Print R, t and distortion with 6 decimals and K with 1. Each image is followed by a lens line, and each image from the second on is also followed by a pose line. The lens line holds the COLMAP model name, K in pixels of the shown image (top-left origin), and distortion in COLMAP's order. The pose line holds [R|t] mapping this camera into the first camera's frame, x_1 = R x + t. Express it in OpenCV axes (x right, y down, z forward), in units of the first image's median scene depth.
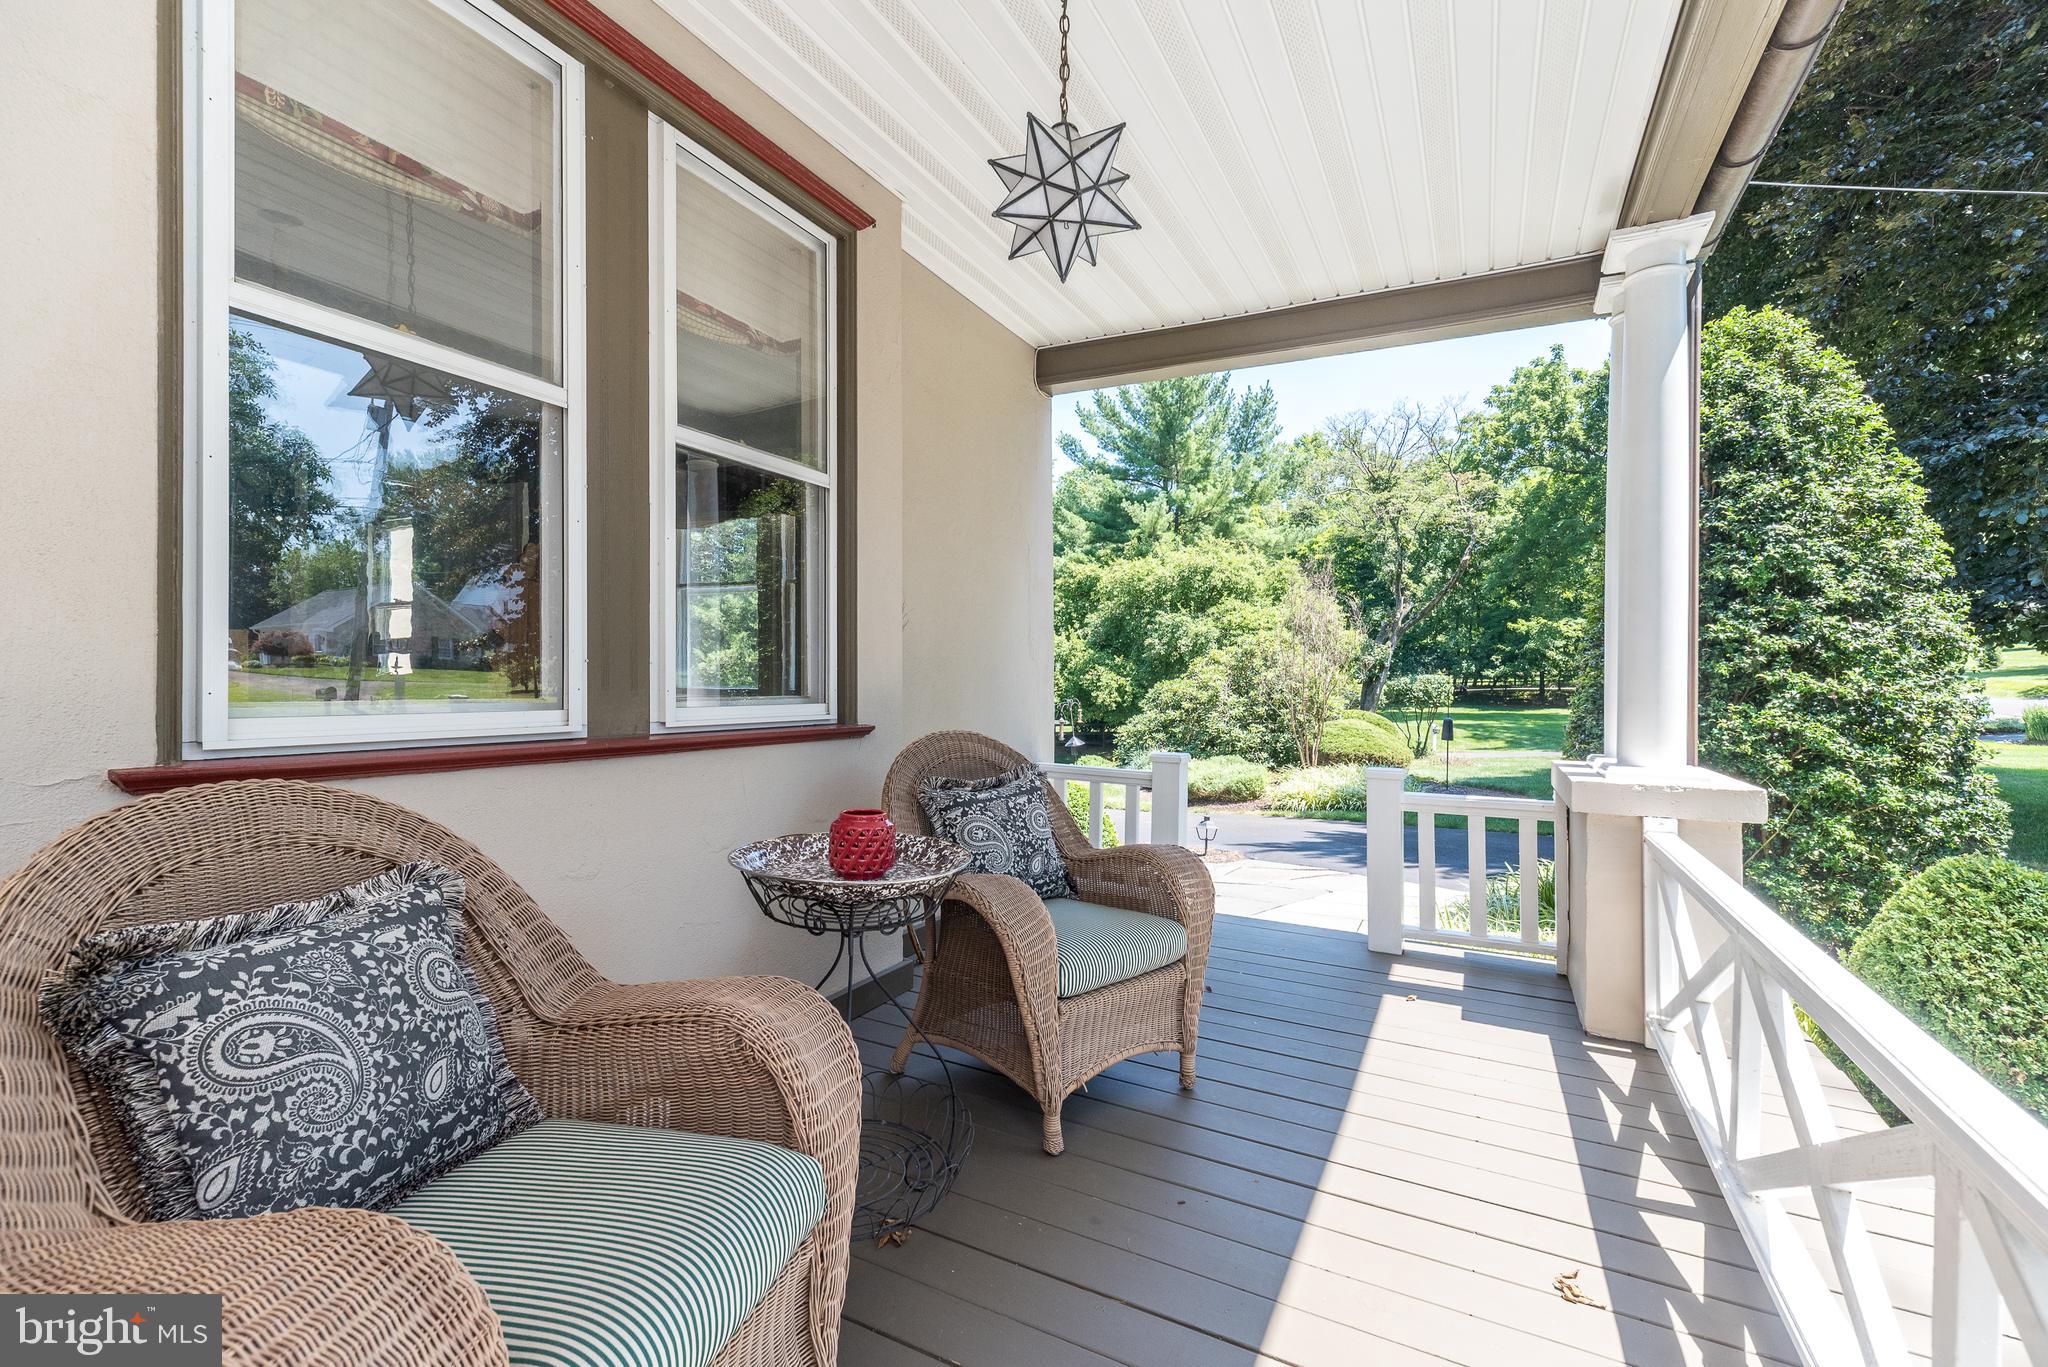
lens RADIAL K [[891.7, 0, 1020.5], [0, 891.7, 671.5], [0, 0, 1]] dist [0.002644, 0.000285]
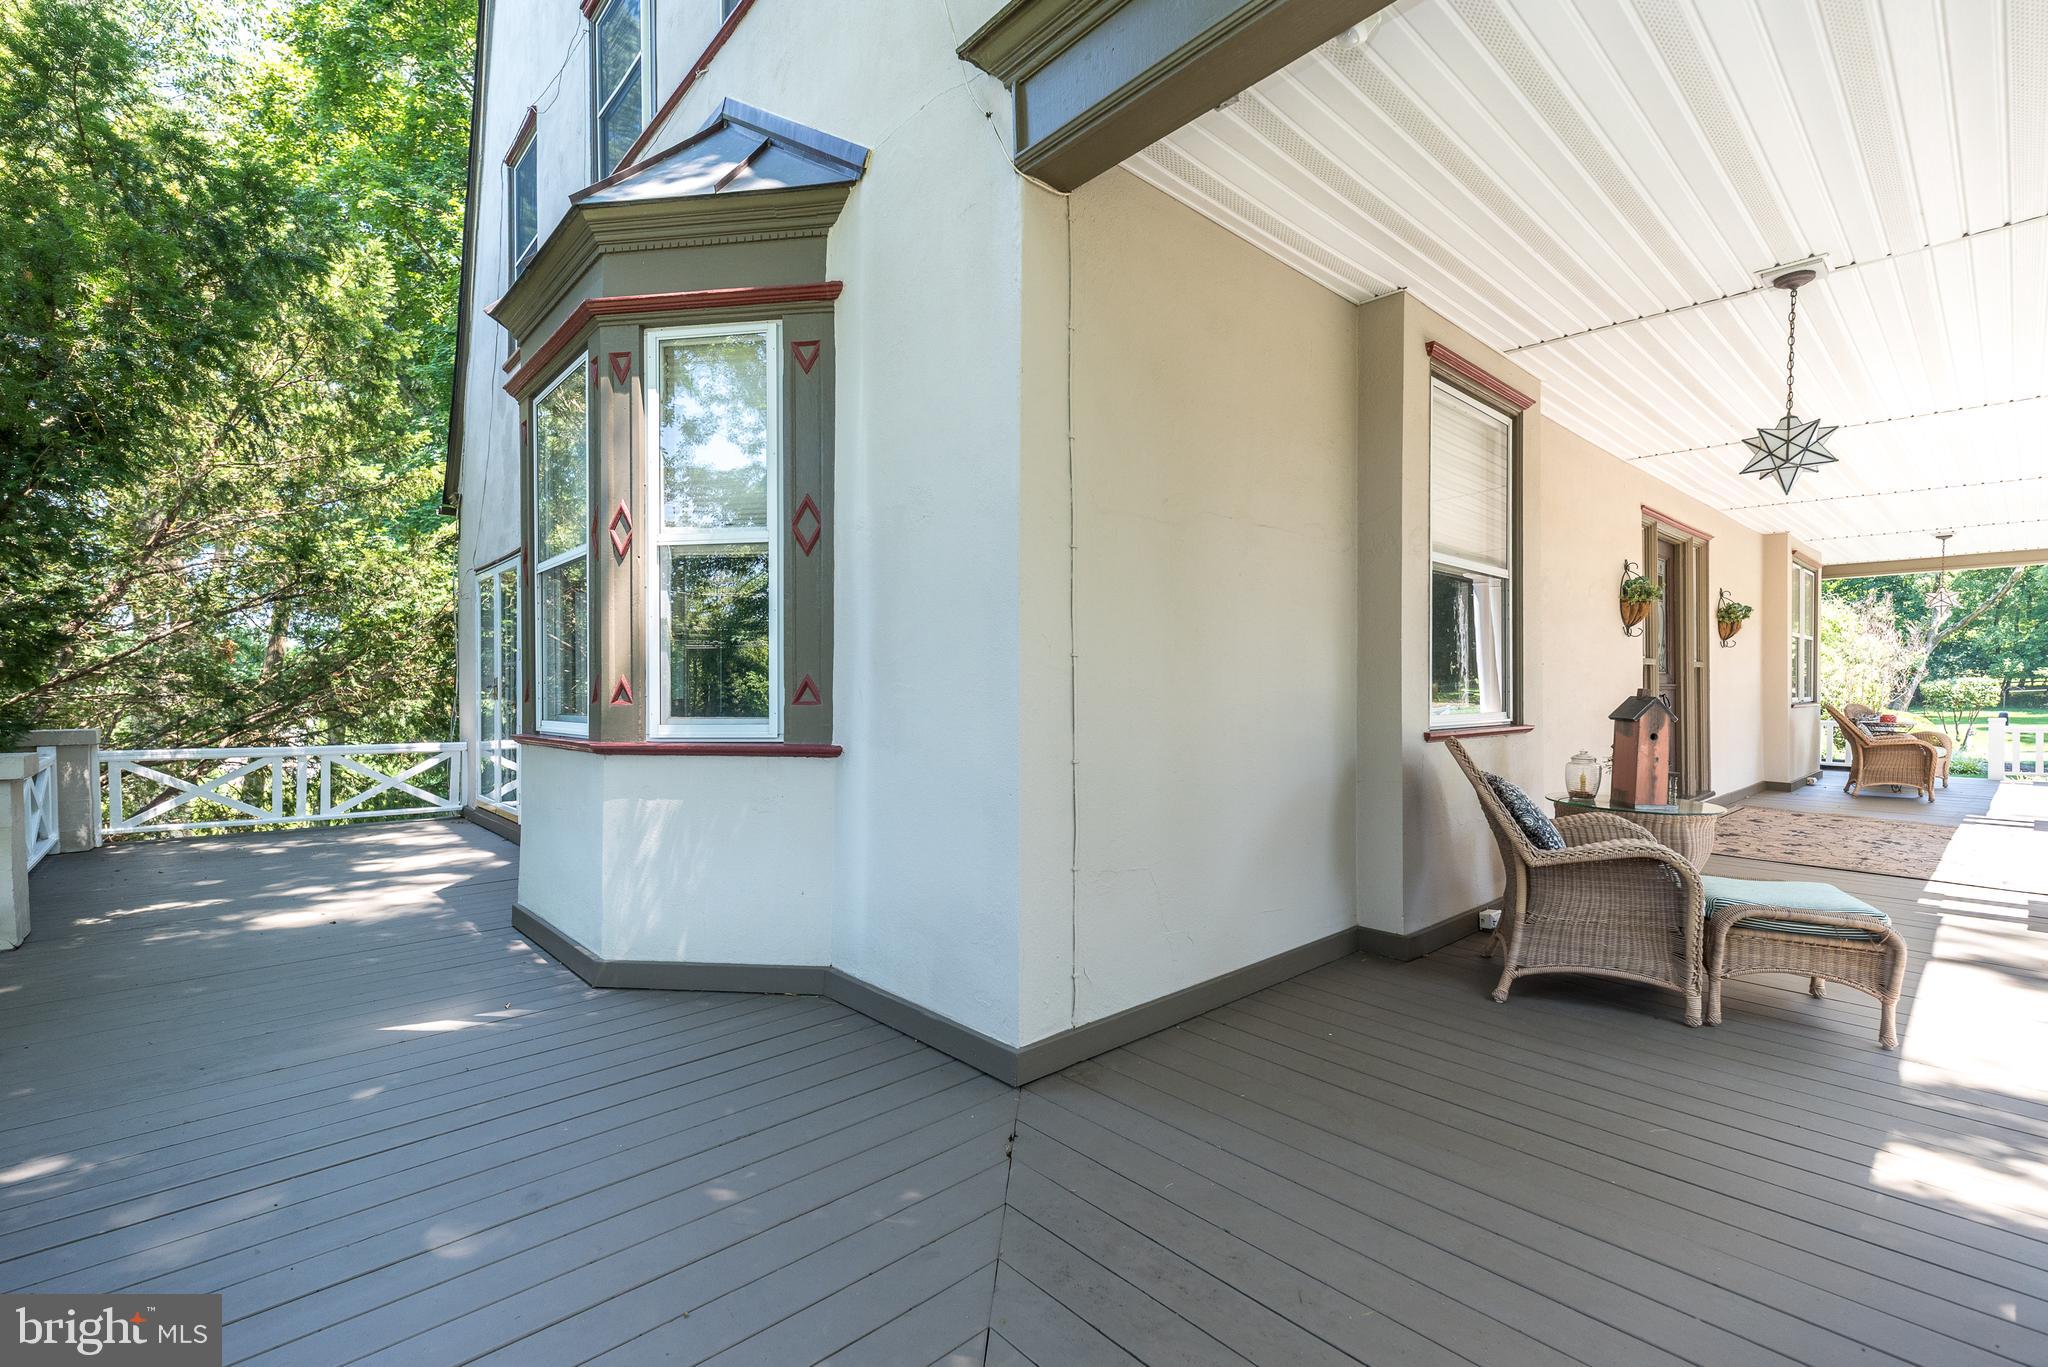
lens RADIAL K [[891.7, 0, 1017.3], [0, 891.7, 702.7], [0, 0, 1]] dist [0.002644, 0.000285]
pose [[0.933611, -0.012357, -0.358075, -0.171652], [0.020457, 0.999613, 0.018840, -0.008660], [0.357704, -0.024914, 0.933503, -0.304199]]
